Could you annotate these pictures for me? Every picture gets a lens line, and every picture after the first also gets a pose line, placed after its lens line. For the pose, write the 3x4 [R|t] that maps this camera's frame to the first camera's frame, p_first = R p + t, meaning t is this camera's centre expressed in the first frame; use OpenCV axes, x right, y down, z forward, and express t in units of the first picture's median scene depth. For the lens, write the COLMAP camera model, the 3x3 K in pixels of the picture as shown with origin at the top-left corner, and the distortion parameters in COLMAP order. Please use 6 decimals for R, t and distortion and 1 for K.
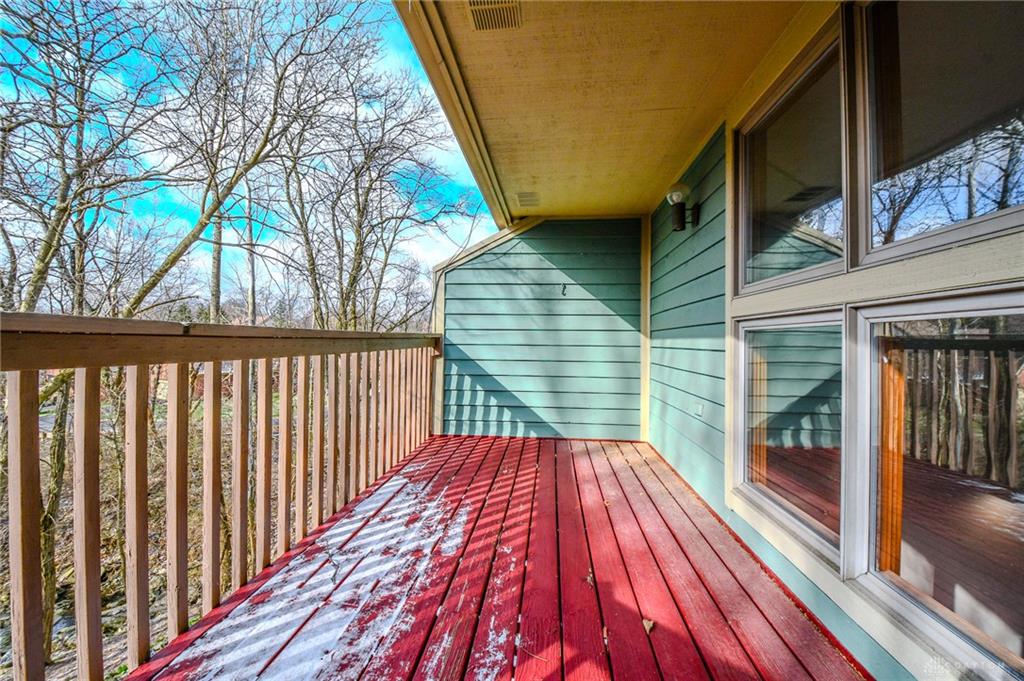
lens RADIAL K [[444.4, 0, 510.4], [0, 444.4, 337.5], [0, 0, 1]] dist [-0.000704, -0.011559]
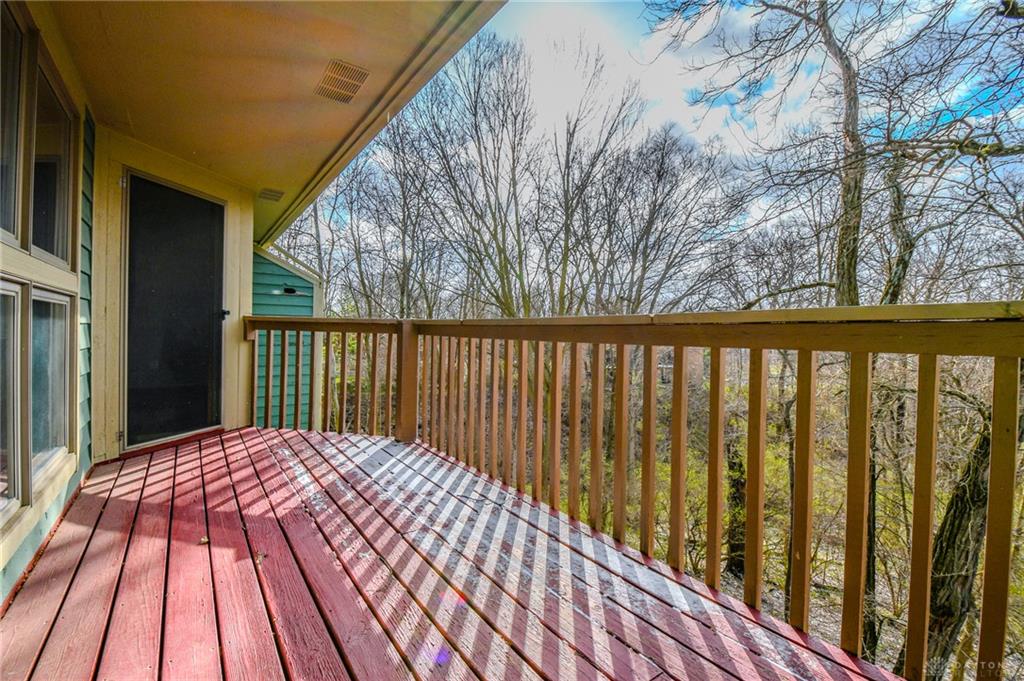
lens RADIAL K [[444.4, 0, 509.3], [0, 444.4, 330.6], [0, 0, 1]] dist [-0.000704, -0.011559]
pose [[-0.753949, 0.002215, -0.656930, 0.412473], [-0.006007, 0.999929, 0.010267, 0.006665], [0.656906, 0.011687, -0.753882, 2.137491]]
